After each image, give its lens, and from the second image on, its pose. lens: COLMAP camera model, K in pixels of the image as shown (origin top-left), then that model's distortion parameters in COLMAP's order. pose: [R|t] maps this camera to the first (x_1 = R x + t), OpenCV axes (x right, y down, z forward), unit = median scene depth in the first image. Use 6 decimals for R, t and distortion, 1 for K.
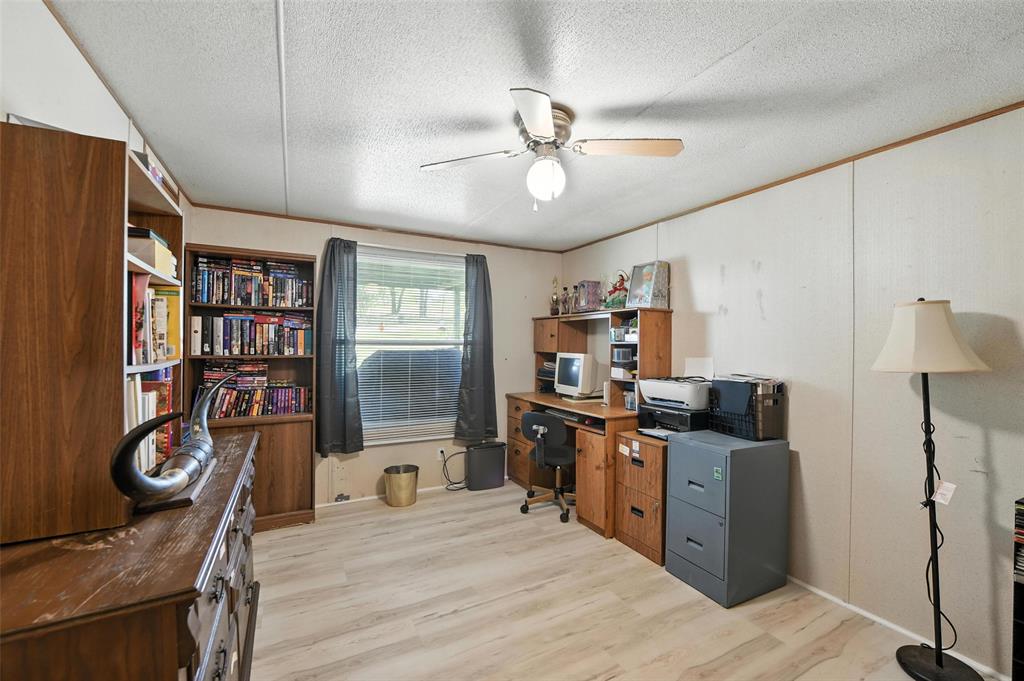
lens RADIAL K [[413.0, 0, 513.7], [0, 413.0, 345.3], [0, 0, 1]] dist [-0.011337, 0.000132]
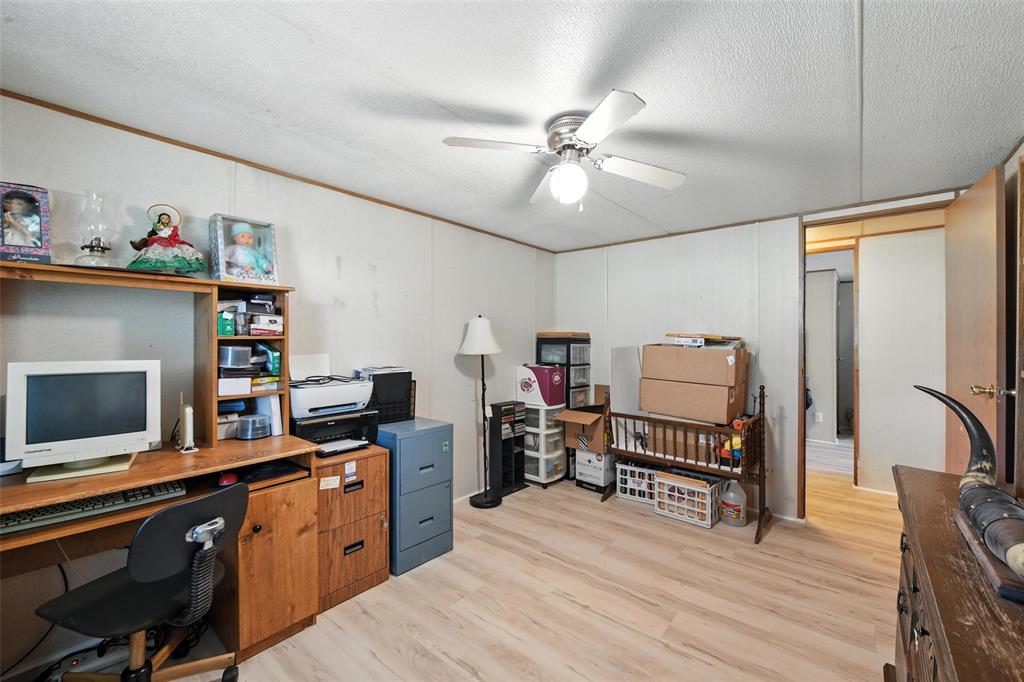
lens RADIAL K [[413.0, 0, 516.2], [0, 413.0, 340.6], [0, 0, 1]] dist [-0.011337, 0.000132]
pose [[-0.381180, -0.011974, 0.924423, -0.551029], [-0.007743, 0.999922, 0.009759, -0.011410], [-0.924468, -0.003438, -0.381243, 0.995968]]
